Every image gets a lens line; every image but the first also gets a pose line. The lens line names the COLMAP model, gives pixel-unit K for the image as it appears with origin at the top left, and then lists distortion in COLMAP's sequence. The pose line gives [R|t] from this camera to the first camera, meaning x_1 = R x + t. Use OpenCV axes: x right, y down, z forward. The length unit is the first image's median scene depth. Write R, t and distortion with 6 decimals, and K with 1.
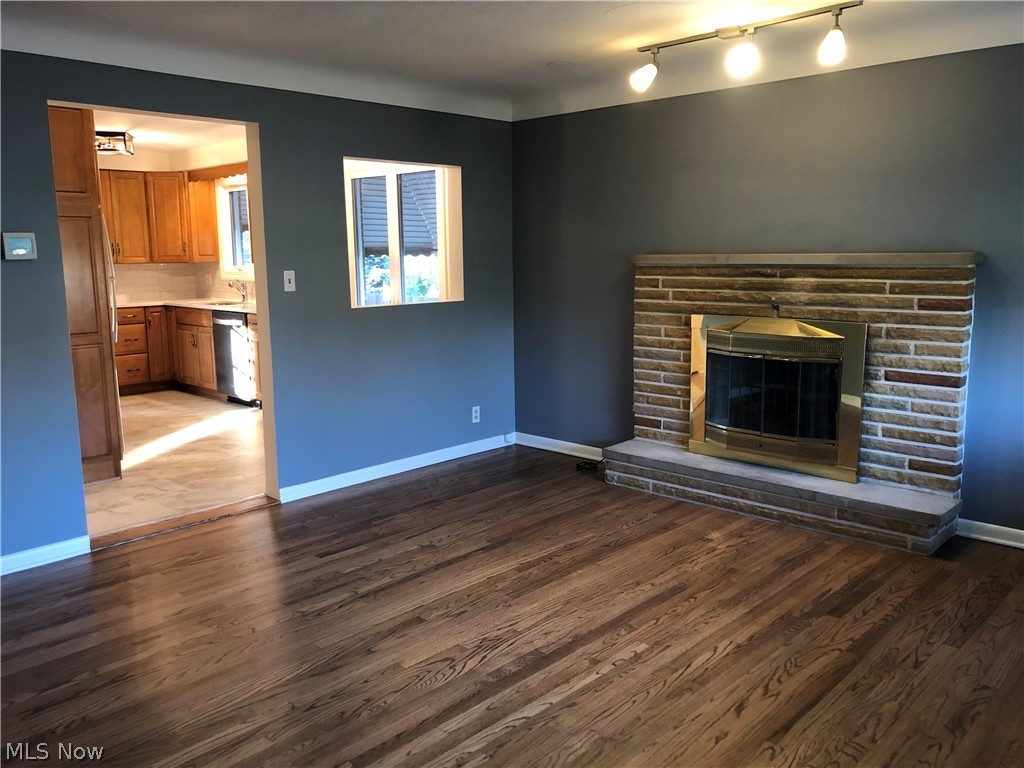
lens RADIAL K [[844.6, 0, 511.8], [0, 844.6, 379.9], [0, 0, 1]] dist [0.073145, -0.054383]
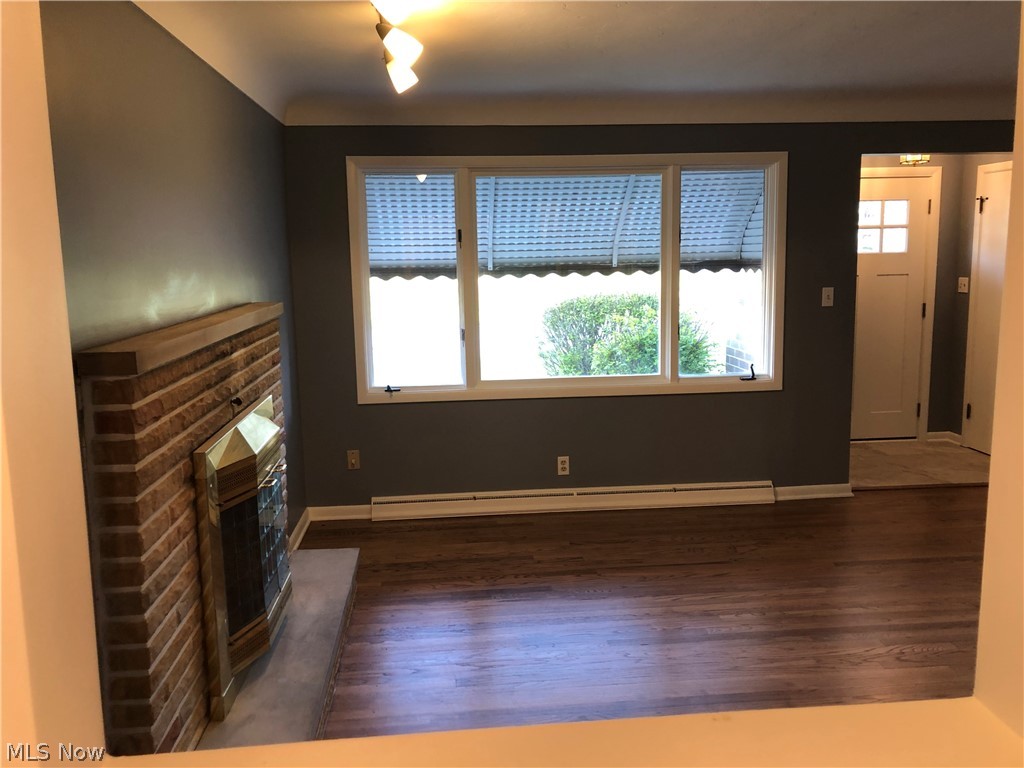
lens RADIAL K [[844.6, 0, 510.7], [0, 844.6, 381.9], [0, 0, 1]] dist [0.073145, -0.054383]
pose [[-0.754619, -0.077822, 0.651532, -0.251769], [0.125676, 0.957417, 0.259919, -0.236711], [-0.644015, 0.278022, -0.712705, 1.309382]]
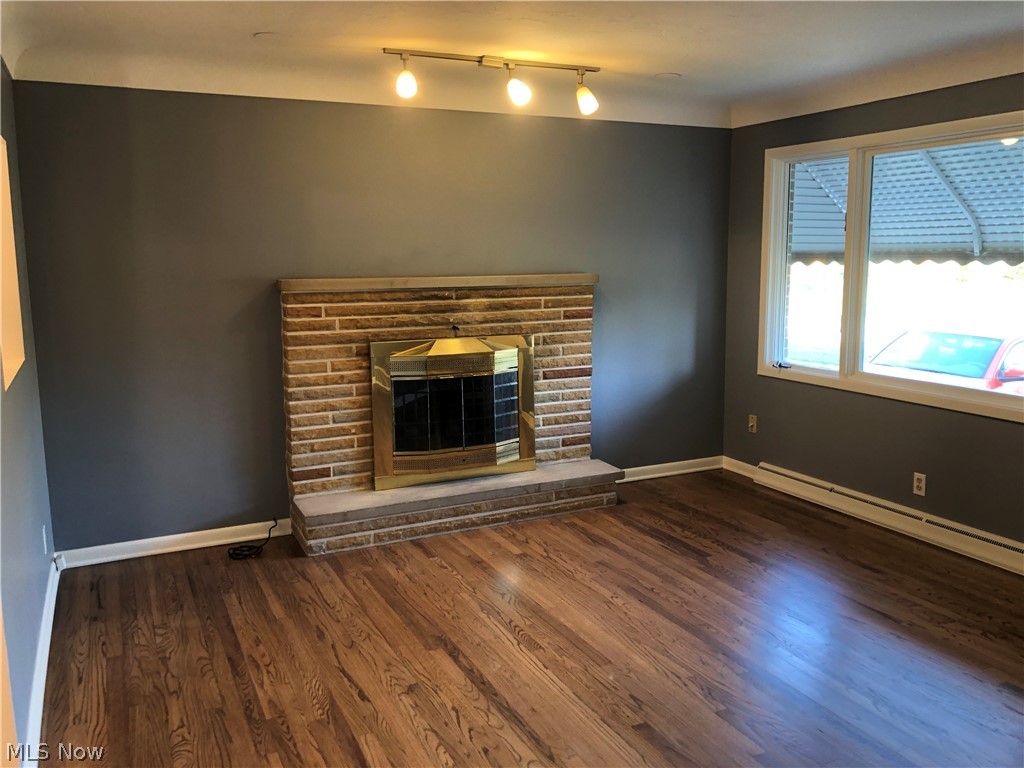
lens RADIAL K [[844.6, 0, 508.8], [0, 844.6, 379.0], [0, 0, 1]] dist [0.073145, -0.054383]
pose [[0.346889, -0.135673, 0.928041, -0.637144], [0.147452, 0.985066, 0.088894, -0.105020], [-0.926243, 0.106005, 0.361714, 0.565954]]
